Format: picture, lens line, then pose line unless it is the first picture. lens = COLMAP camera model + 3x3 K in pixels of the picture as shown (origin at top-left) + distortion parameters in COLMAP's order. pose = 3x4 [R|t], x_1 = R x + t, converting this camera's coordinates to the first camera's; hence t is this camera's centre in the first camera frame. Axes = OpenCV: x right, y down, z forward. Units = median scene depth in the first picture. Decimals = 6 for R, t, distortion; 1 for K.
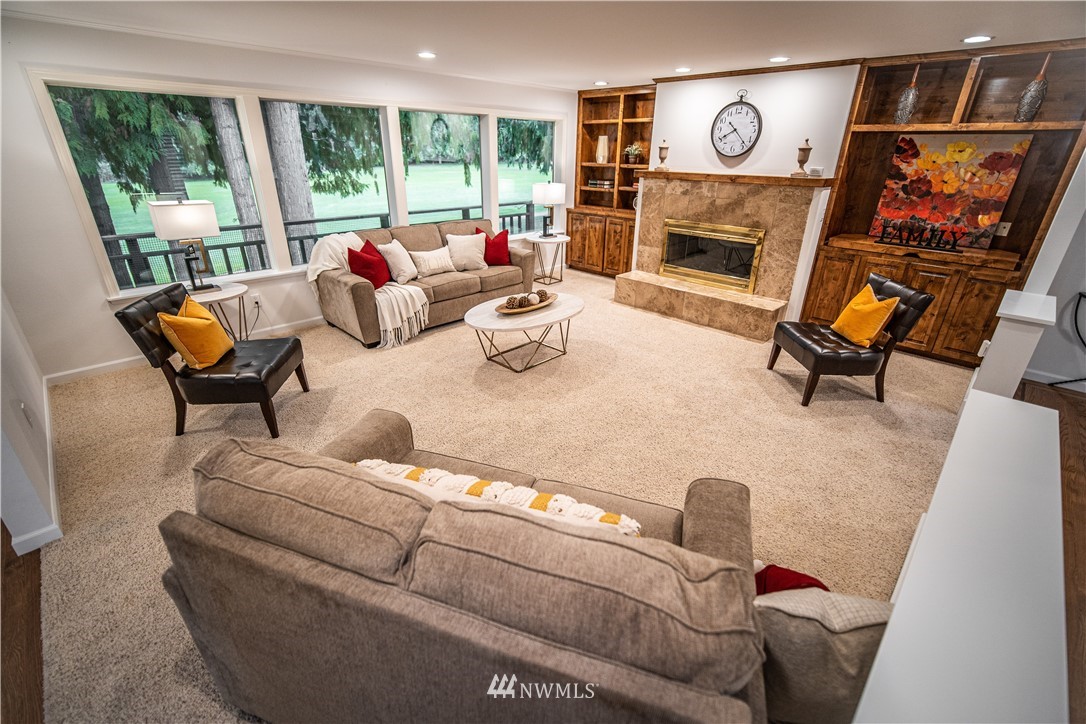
lens RADIAL K [[471.8, 0, 544.1], [0, 471.8, 363.1], [0, 0, 1]] dist [-0.008346, 0.001236]
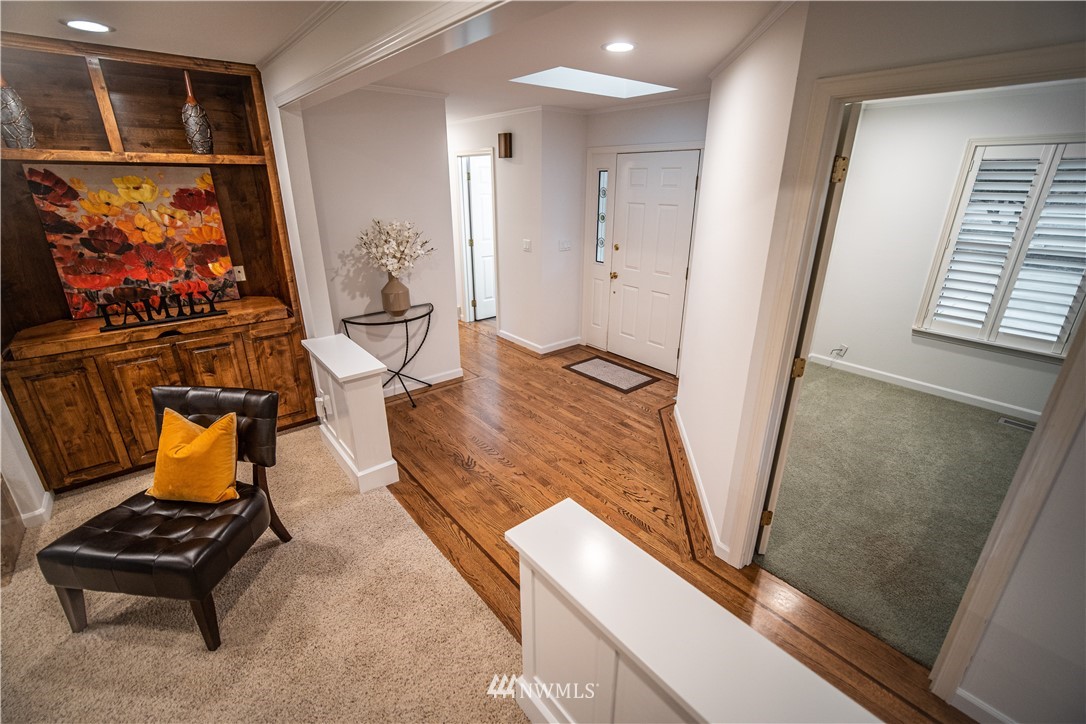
lens RADIAL K [[471.8, 0, 543.9], [0, 471.8, 359.0], [0, 0, 1]] dist [-0.008346, 0.001236]
pose [[0.097356, -0.362238, 0.926987, 0.173070], [0.404664, 0.865353, 0.295653, -0.180678], [-0.909268, 0.346334, 0.230832, 0.344893]]
